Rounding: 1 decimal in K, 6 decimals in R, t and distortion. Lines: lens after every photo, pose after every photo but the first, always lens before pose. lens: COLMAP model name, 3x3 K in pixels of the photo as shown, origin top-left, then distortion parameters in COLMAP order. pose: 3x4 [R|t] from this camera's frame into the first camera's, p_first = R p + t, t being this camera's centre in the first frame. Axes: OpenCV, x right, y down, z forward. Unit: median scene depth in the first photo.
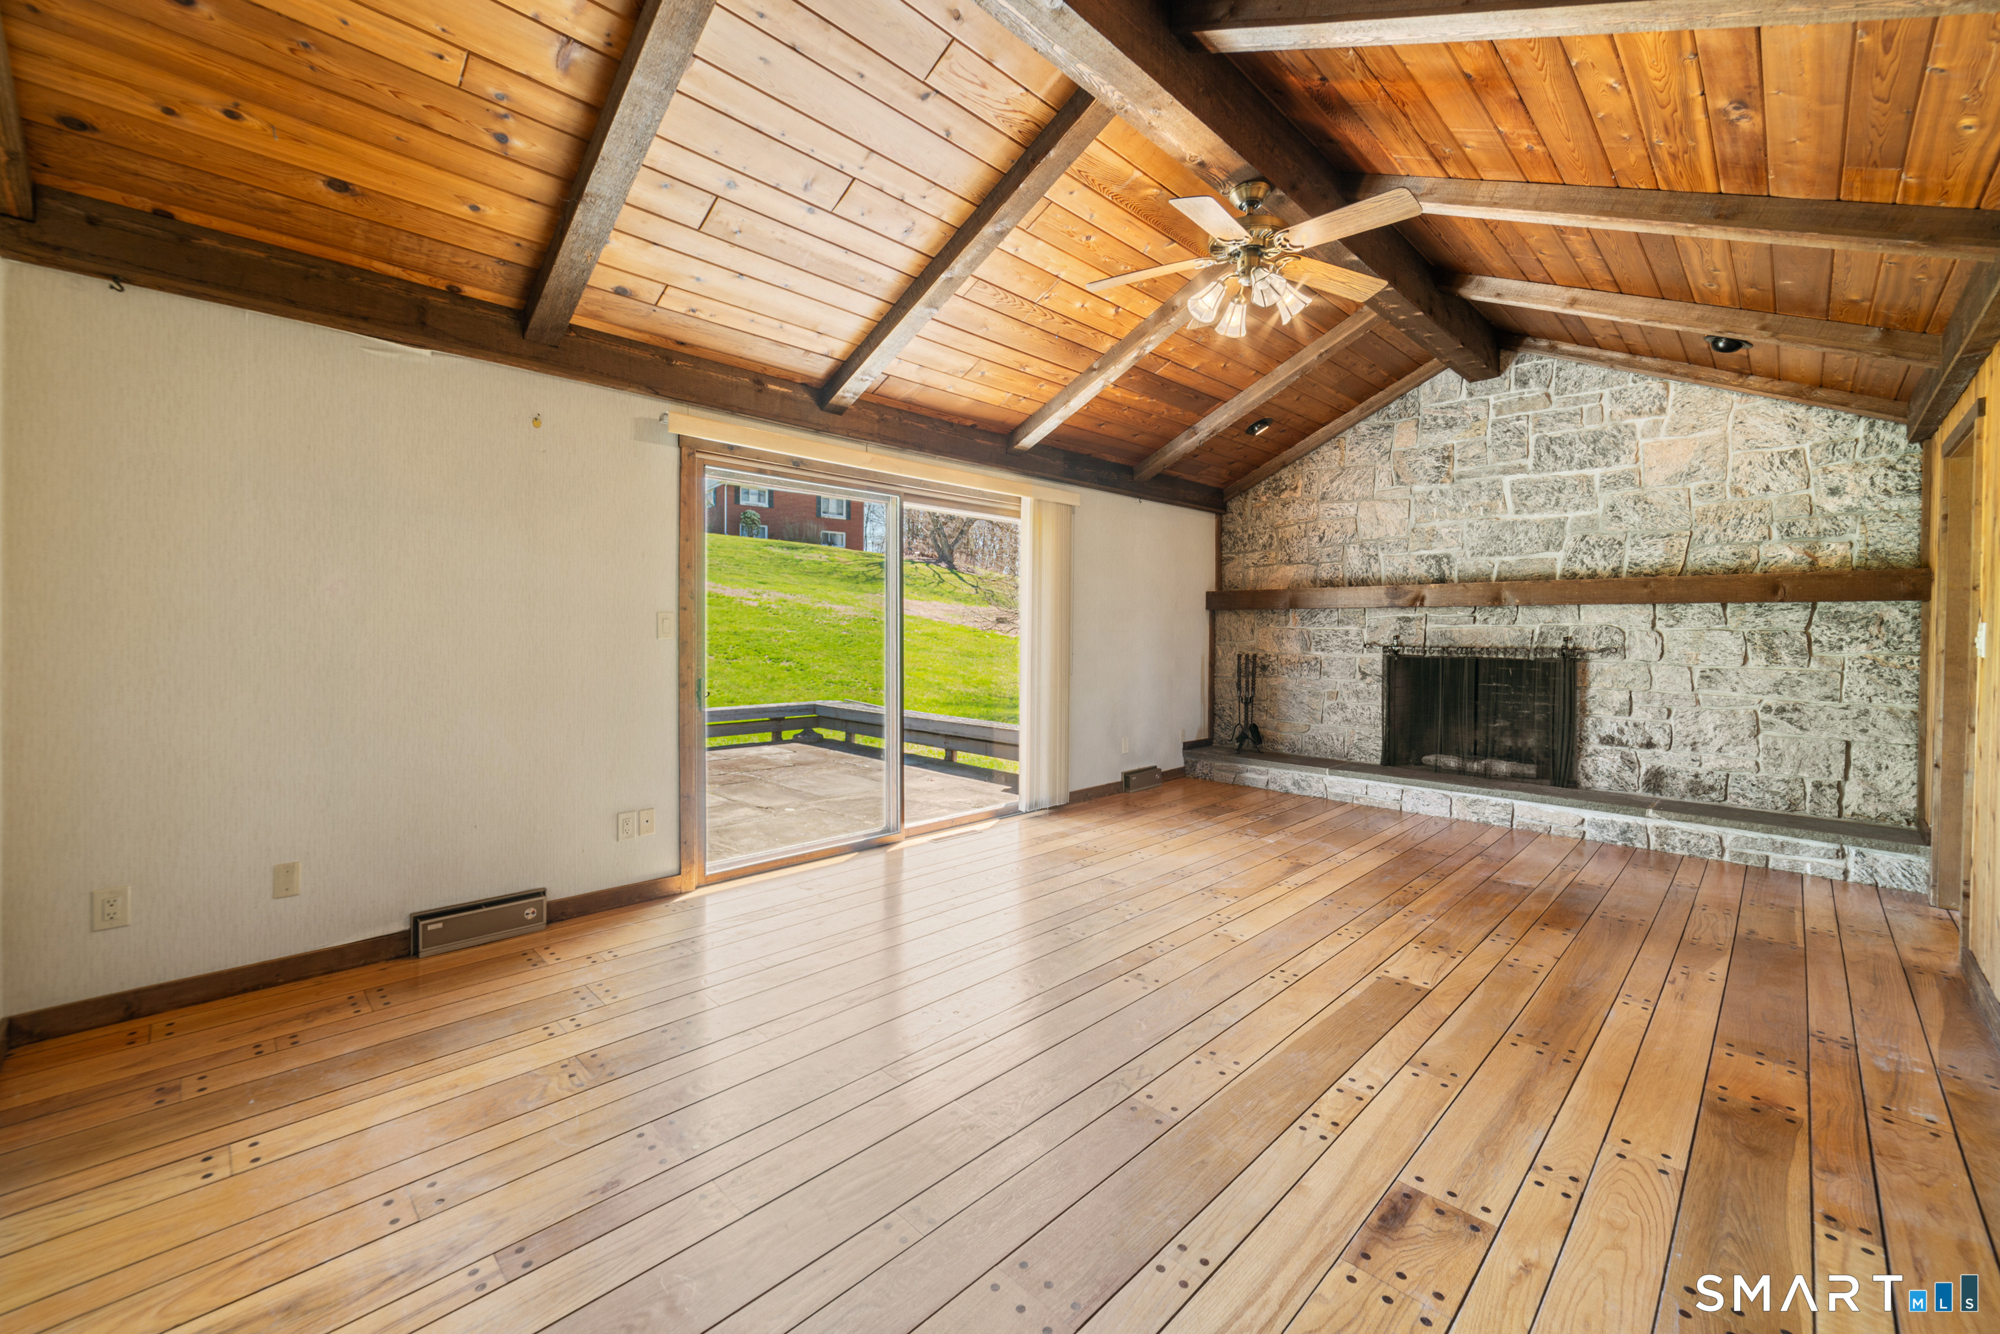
lens RADIAL K [[793.3, 0, 1011.4], [0, 793.3, 641.6], [0, 0, 1]] dist [0.004801, 0.001242]
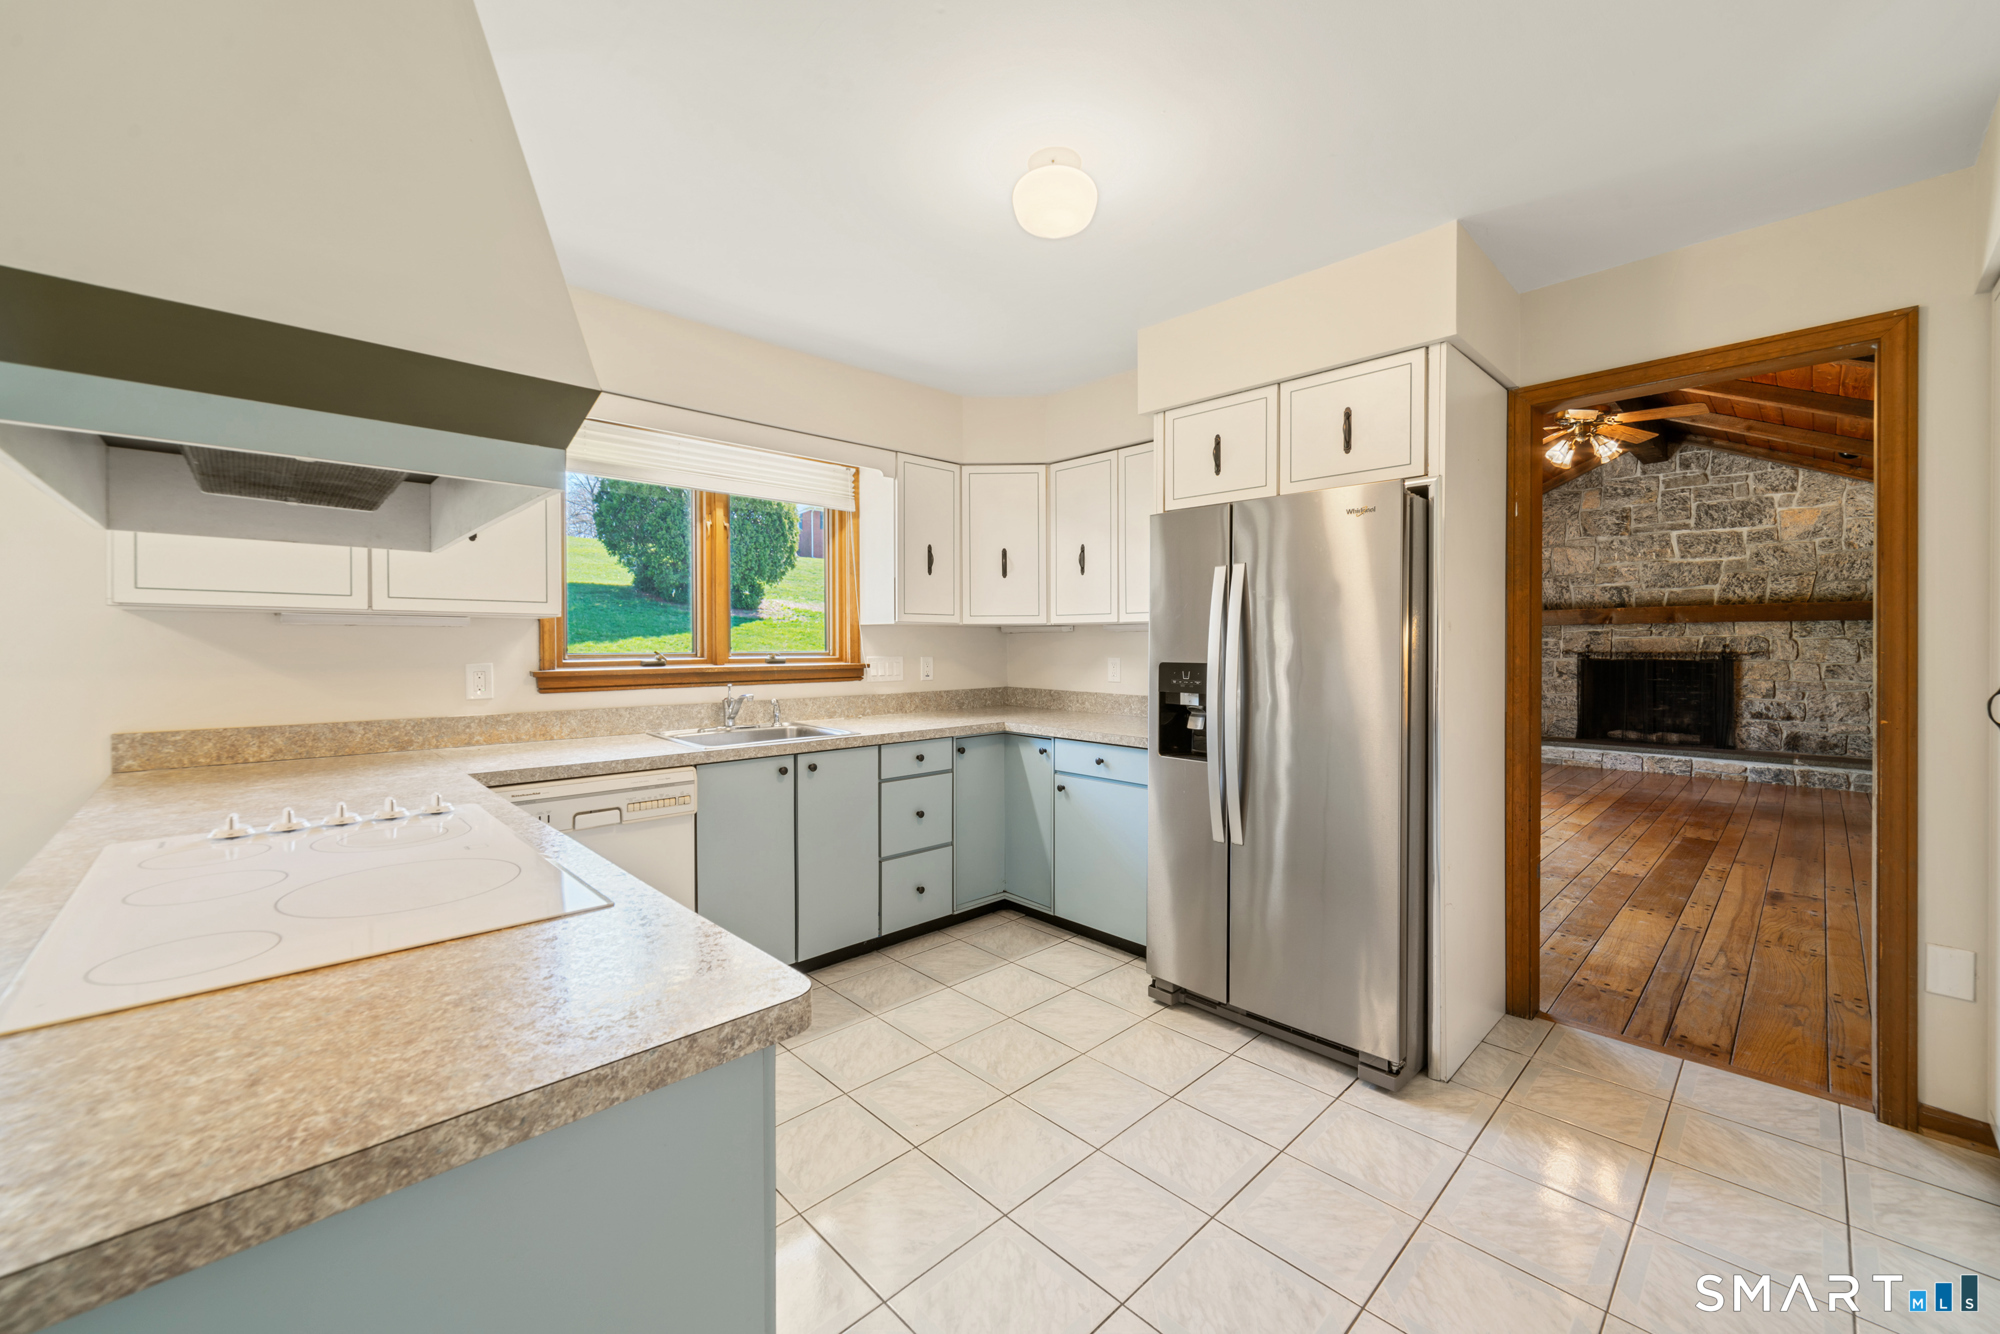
lens RADIAL K [[793.3, 0, 1005.6], [0, 793.3, 652.2], [0, 0, 1]] dist [0.004801, 0.001242]
pose [[0.999844, -0.010735, -0.013996, -0.580934], [0.010678, 0.999934, -0.004159, 0.000150], [0.014040, 0.004009, 0.999893, -0.458564]]
